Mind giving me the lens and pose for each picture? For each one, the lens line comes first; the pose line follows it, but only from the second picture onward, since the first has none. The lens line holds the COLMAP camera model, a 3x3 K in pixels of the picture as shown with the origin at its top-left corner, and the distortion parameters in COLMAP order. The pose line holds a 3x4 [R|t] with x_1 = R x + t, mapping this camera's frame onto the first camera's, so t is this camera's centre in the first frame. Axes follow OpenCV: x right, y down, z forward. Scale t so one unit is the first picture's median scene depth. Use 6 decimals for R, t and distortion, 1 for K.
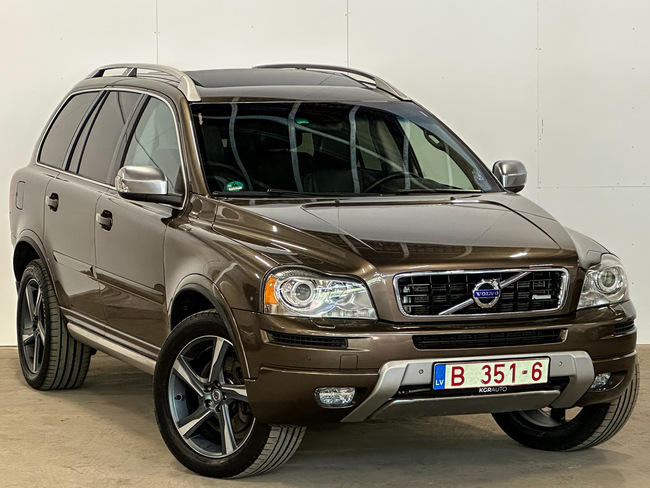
lens RADIAL K [[2380.5, 0, 324.4], [0, 2380.5, 240.0], [0, 0, 1]] dist [-1.001132, 0.000000]
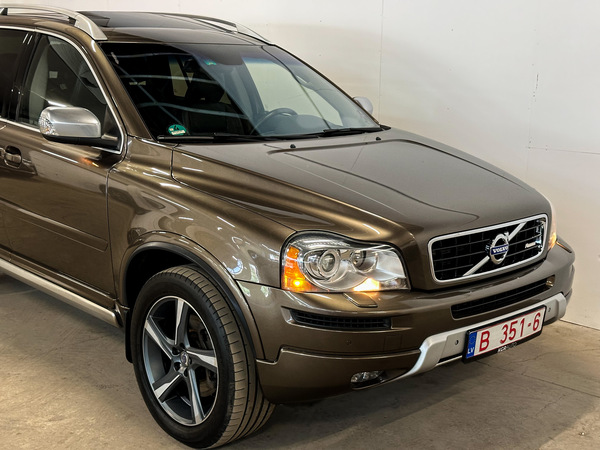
lens RADIAL K [[909.9, 0, 299.6], [0, 909.9, 226.8], [0, 0, 1]] dist [-0.053590, 0.000000]
pose [[0.932541, -0.058918, 0.356225, -0.138774], [0.006445, 0.989156, 0.146729, -0.041330], [-0.361007, -0.134534, 0.922808, 0.689499]]
